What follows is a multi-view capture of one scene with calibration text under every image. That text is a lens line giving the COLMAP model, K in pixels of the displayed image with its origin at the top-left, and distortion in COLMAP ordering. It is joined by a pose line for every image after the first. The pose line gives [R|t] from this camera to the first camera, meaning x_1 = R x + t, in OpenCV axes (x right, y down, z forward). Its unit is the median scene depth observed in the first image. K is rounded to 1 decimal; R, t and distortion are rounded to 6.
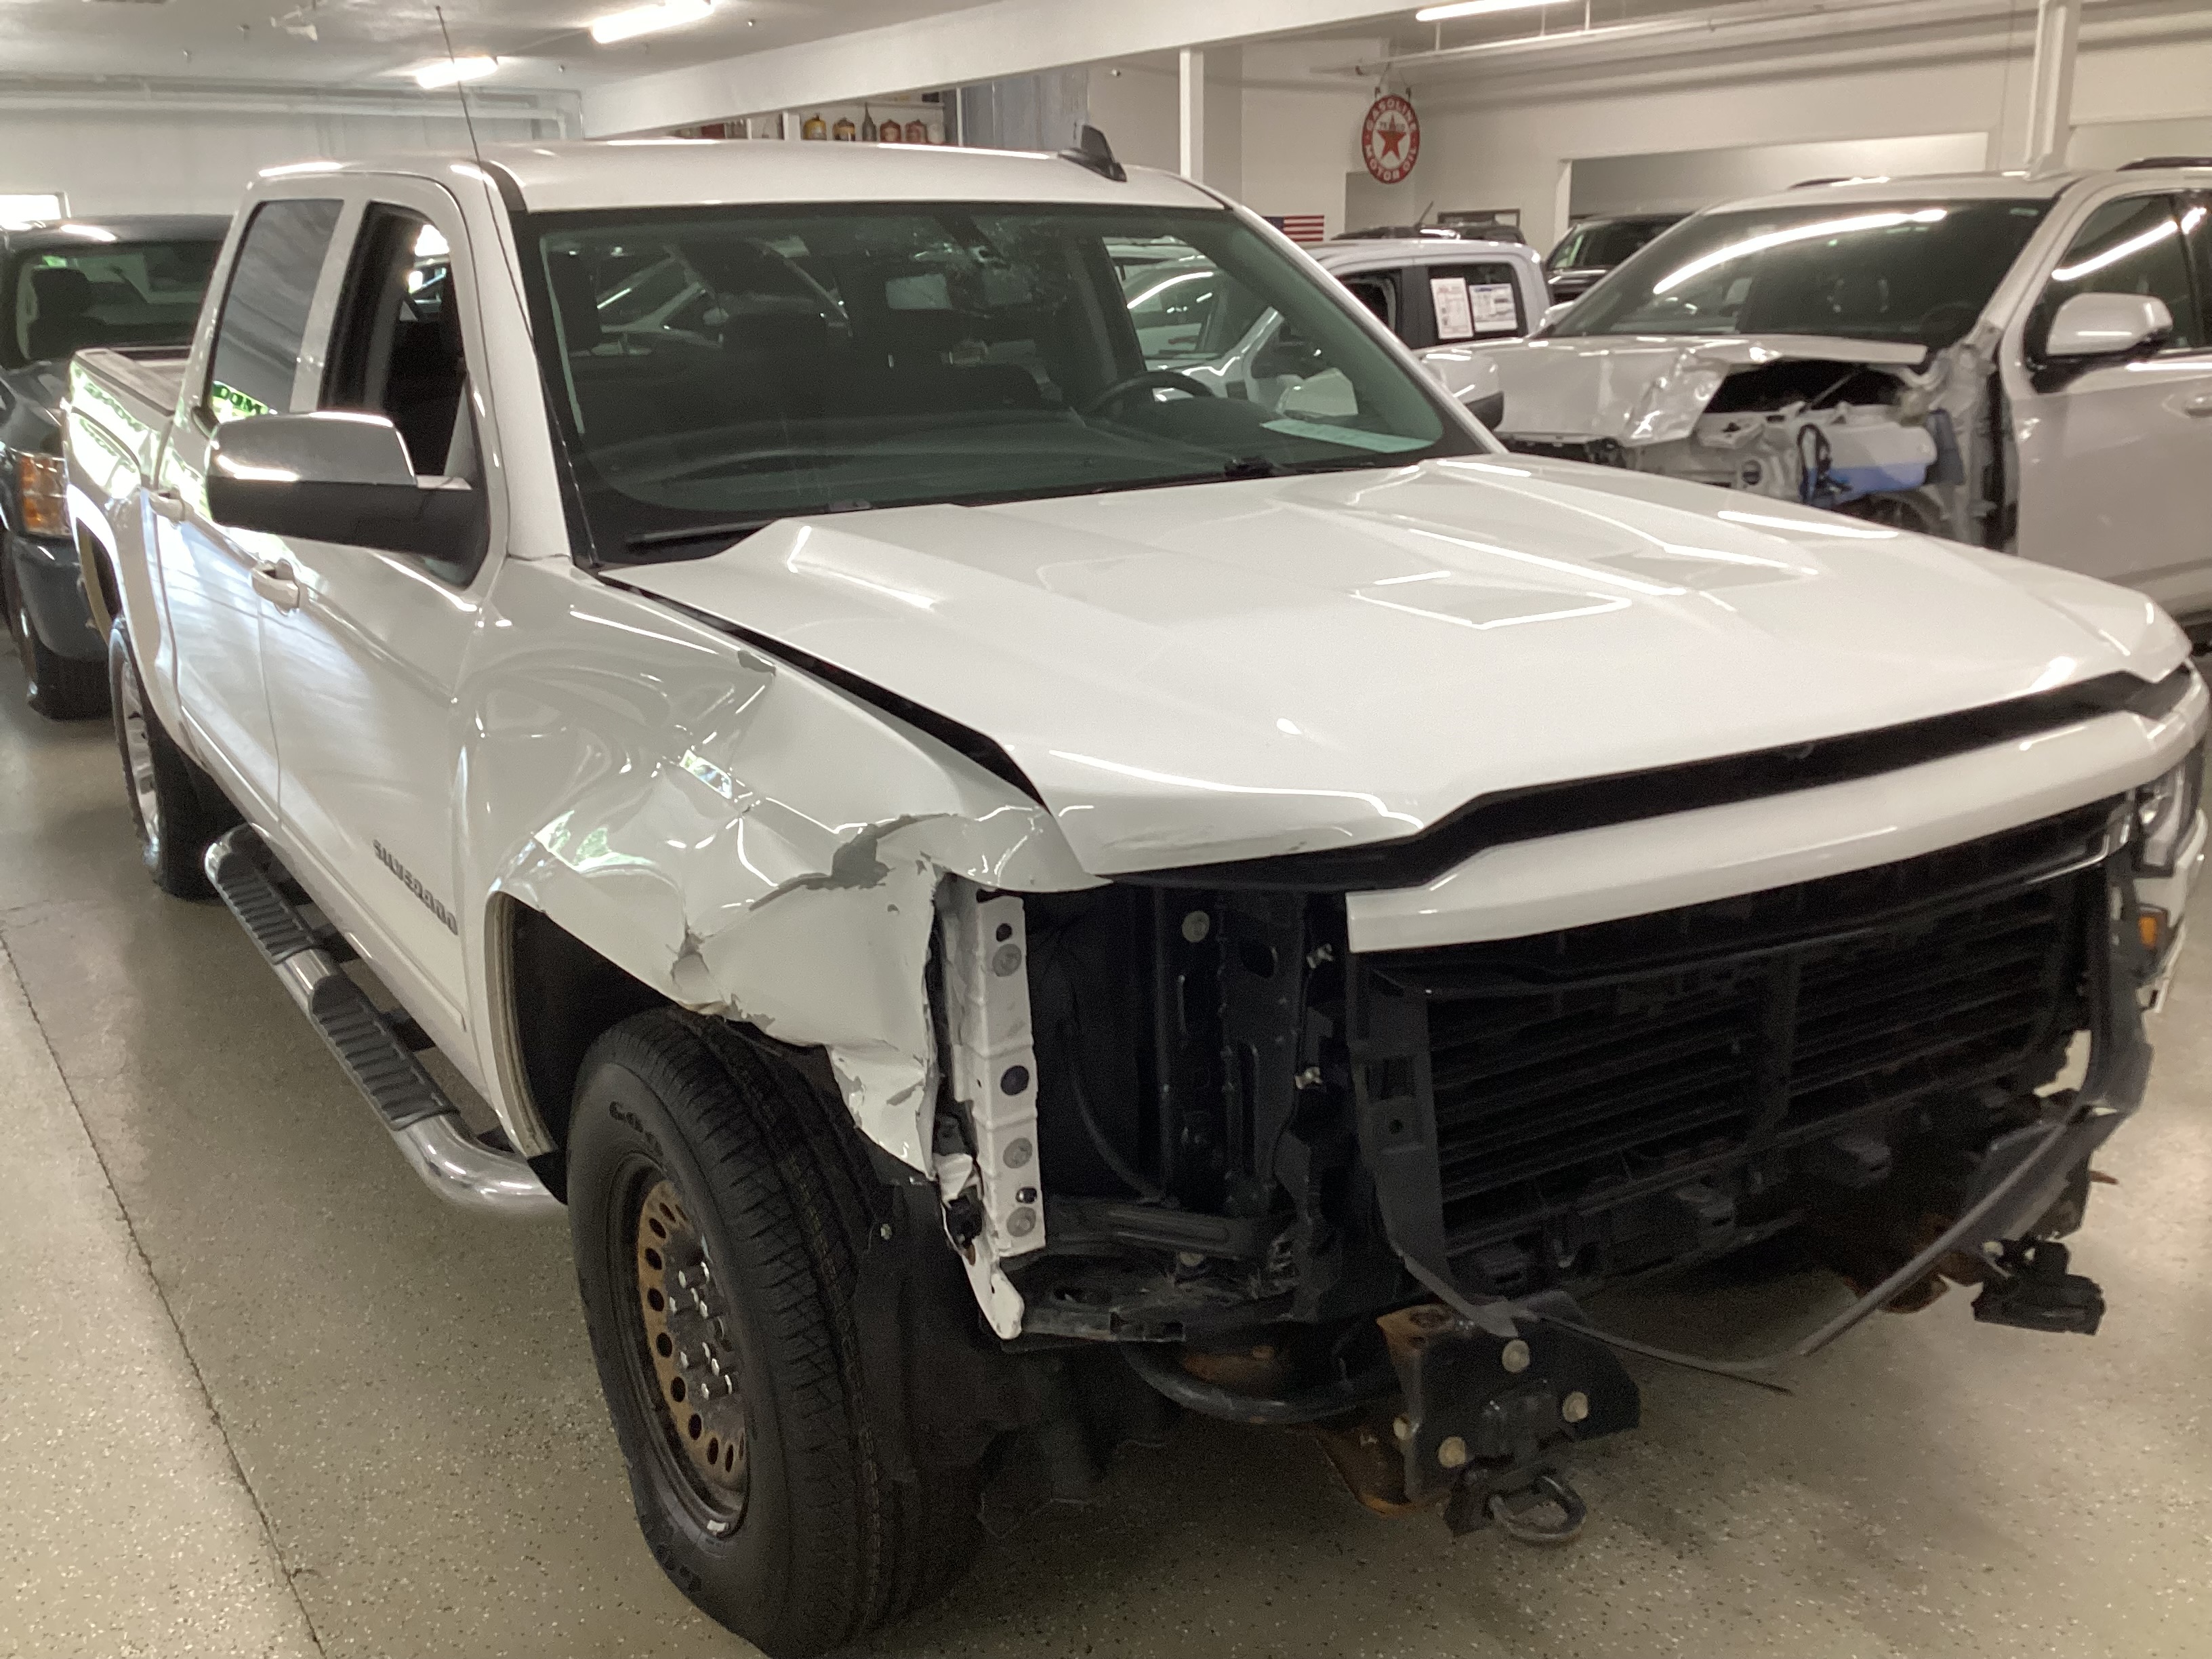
lens RADIAL K [[1923.9, 0, 1117.3], [0, 1923.9, 829.4], [0, 0, 1]] dist [0.117633, -0.254440]
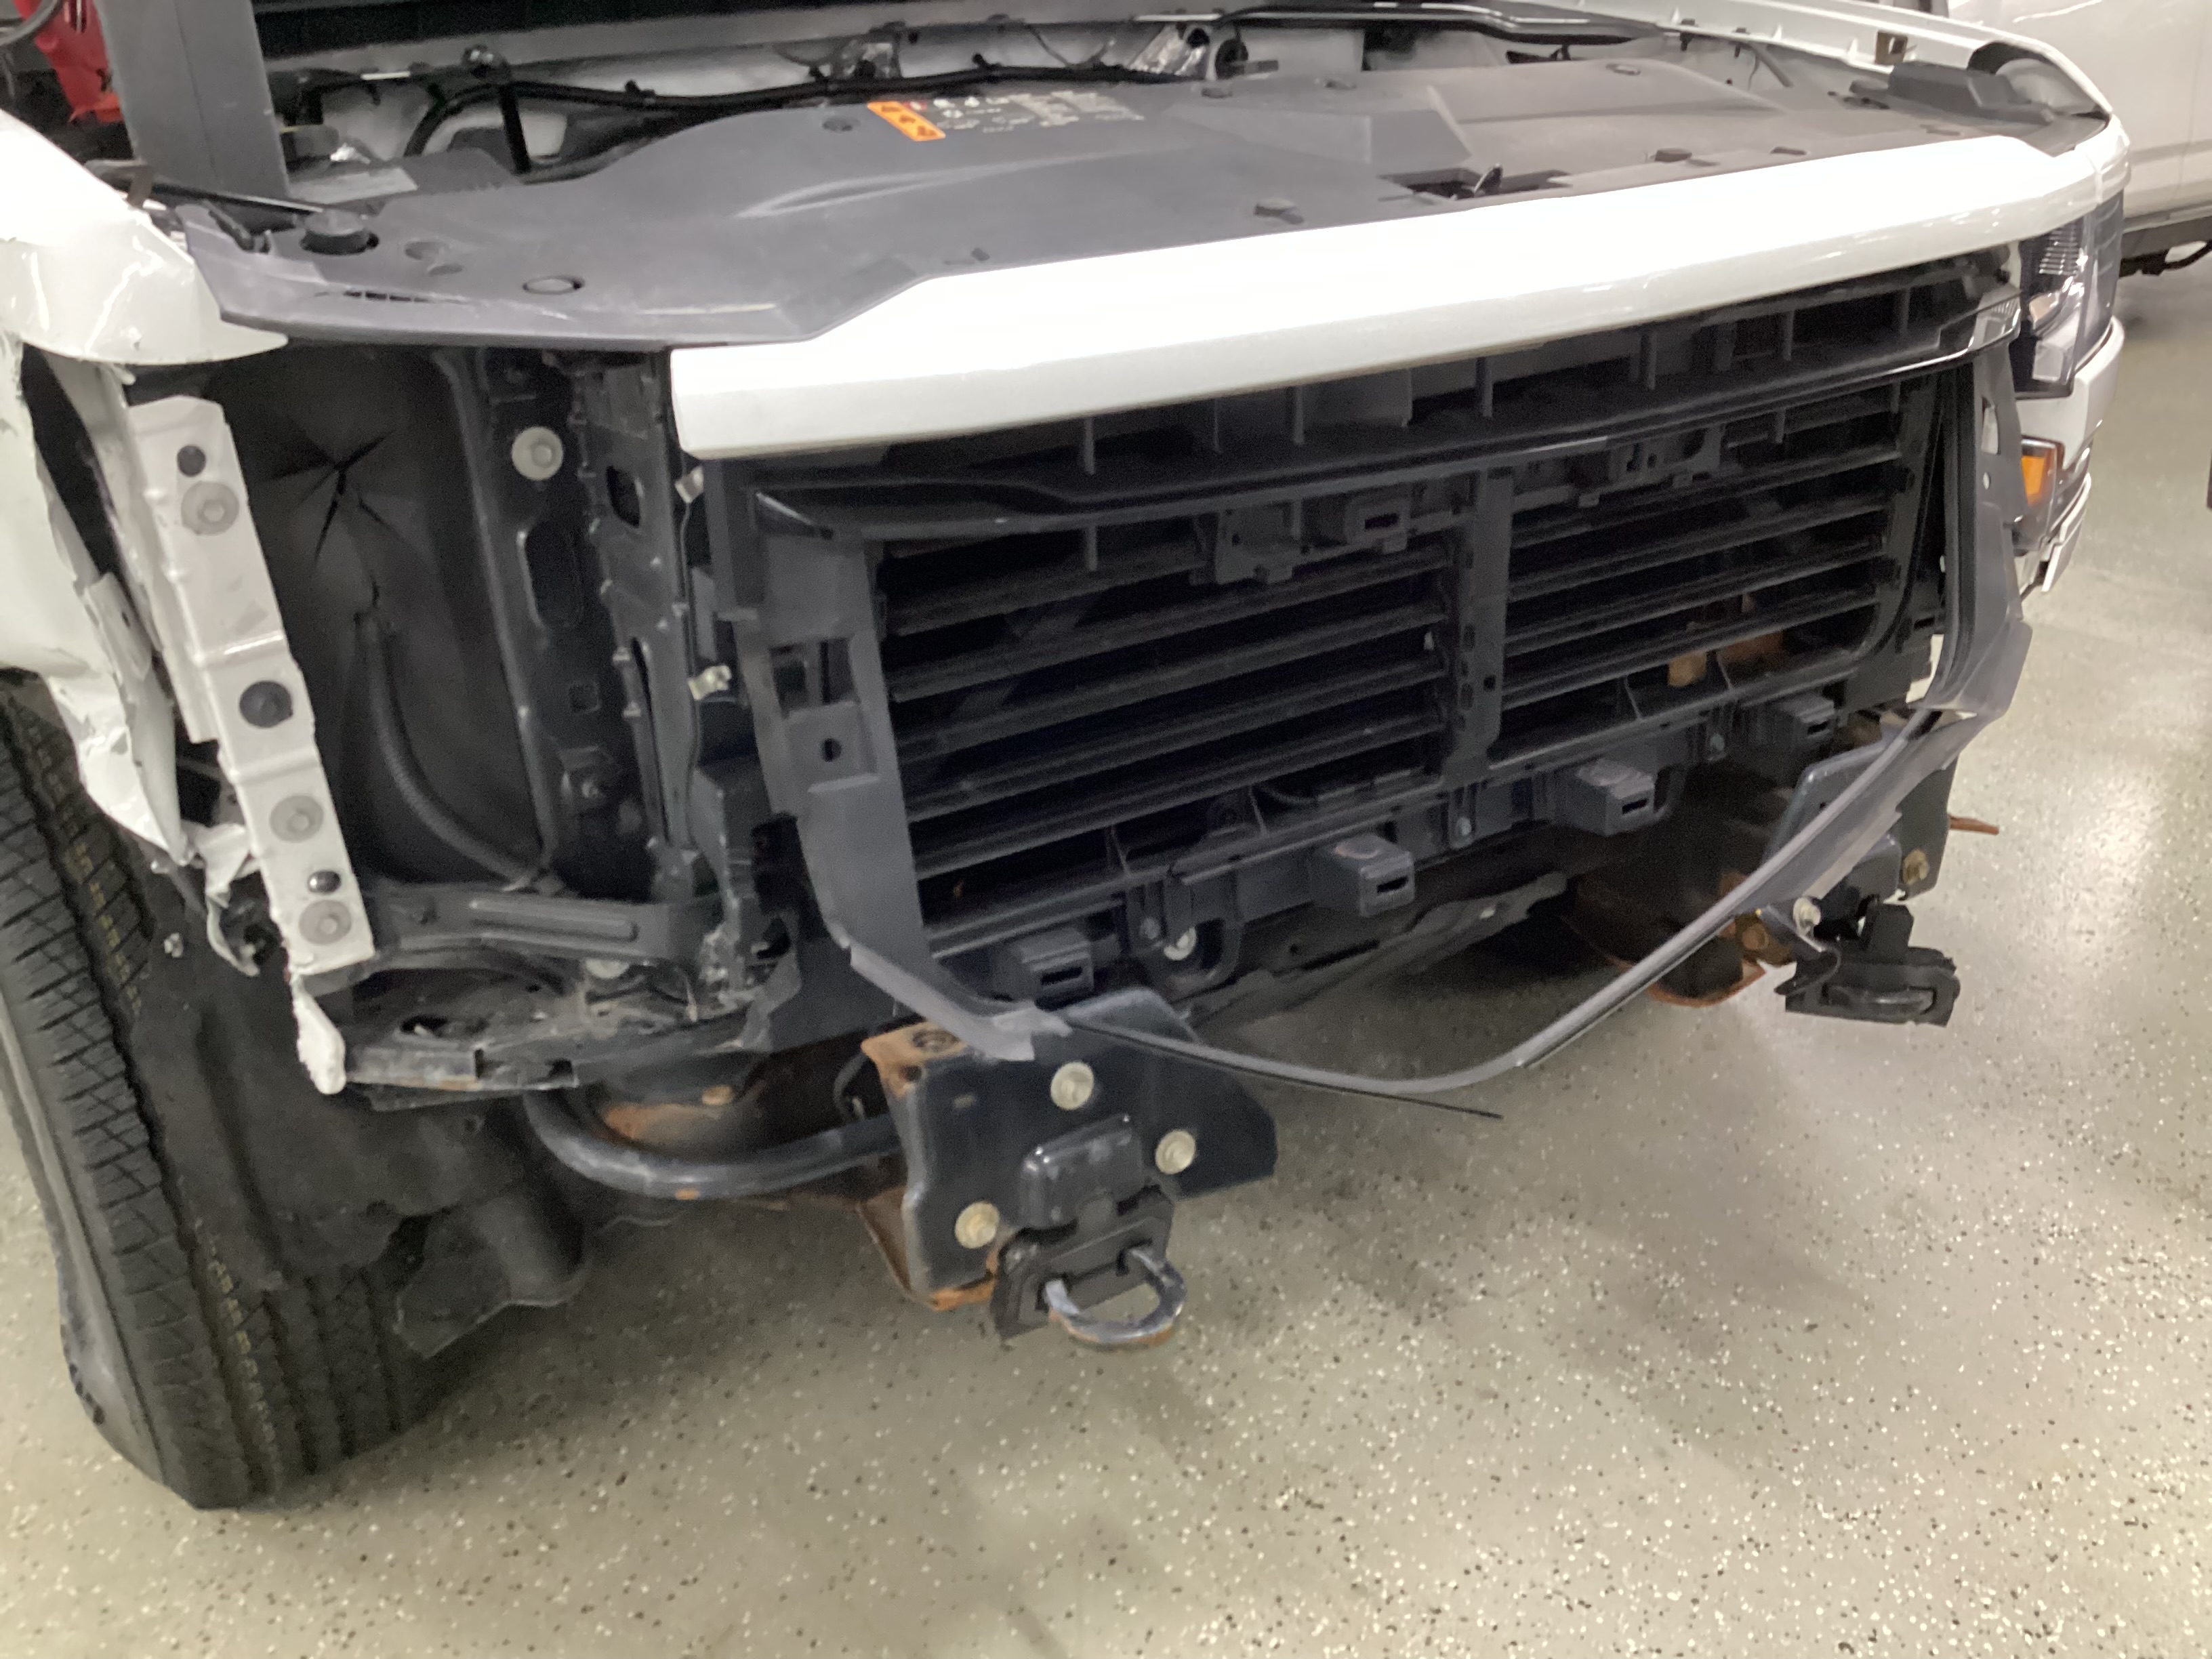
lens RADIAL K [[2019.4, 0, 1106.0], [0, 2019.4, 829.5], [0, 0, 1]] dist [0.114325, -0.315294]
pose [[0.999037, -0.033289, 0.028573, 0.193145], [0.028976, 0.989734, 0.139952, 0.079991], [-0.032938, -0.138989, 0.989746, 0.298760]]
